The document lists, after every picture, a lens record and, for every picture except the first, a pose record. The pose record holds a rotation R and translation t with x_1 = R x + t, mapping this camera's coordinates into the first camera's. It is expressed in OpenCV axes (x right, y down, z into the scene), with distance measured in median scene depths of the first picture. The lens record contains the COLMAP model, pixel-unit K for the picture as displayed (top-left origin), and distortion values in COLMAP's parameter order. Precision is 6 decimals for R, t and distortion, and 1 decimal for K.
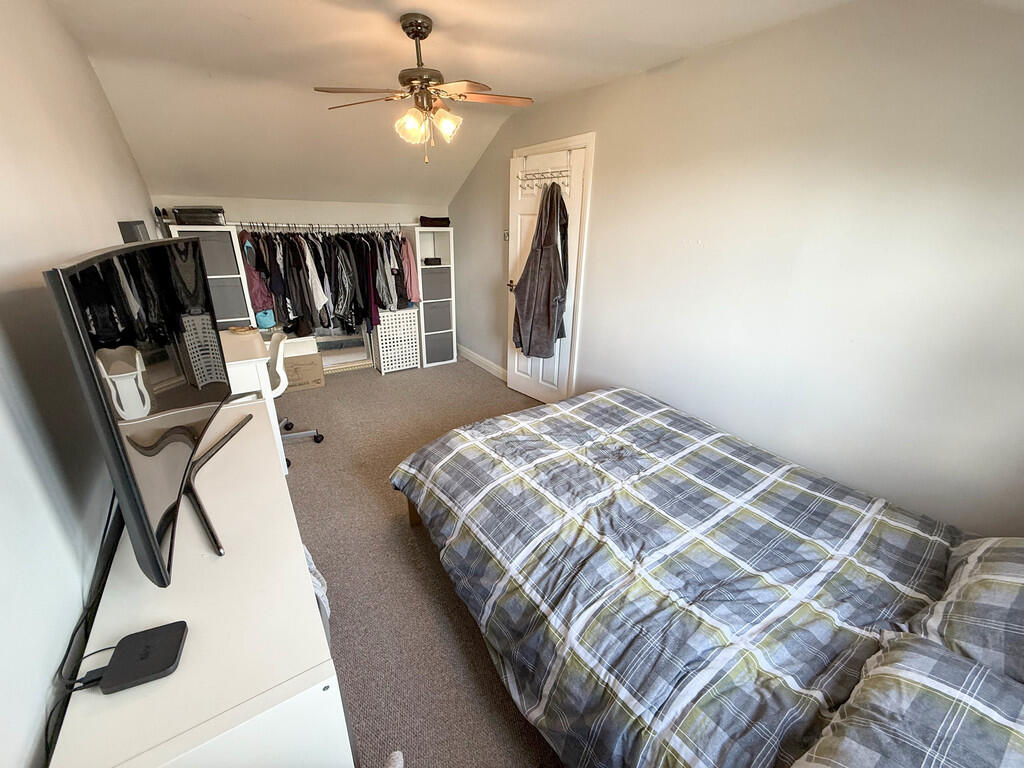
lens RADIAL K [[413.1, 0, 512.0], [0, 413.1, 384.0], [0, 0, 1]] dist [-0.001161, -0.000140]
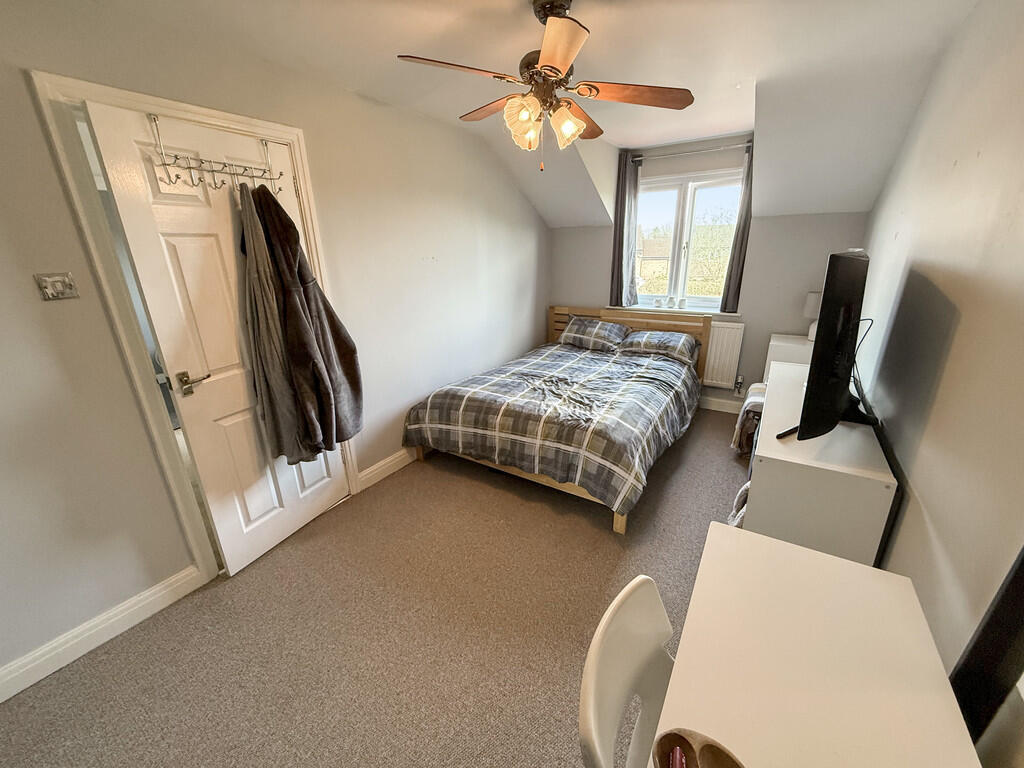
lens RADIAL K [[413.1, 0, 512.0], [0, 413.1, 384.0], [0, 0, 1]] dist [-0.001161, -0.000140]
pose [[-0.405991, -0.302655, 0.862306, -0.863969], [0.343343, 0.823930, 0.450839, -0.495864], [-0.846928, 0.479103, -0.230593, 1.223457]]
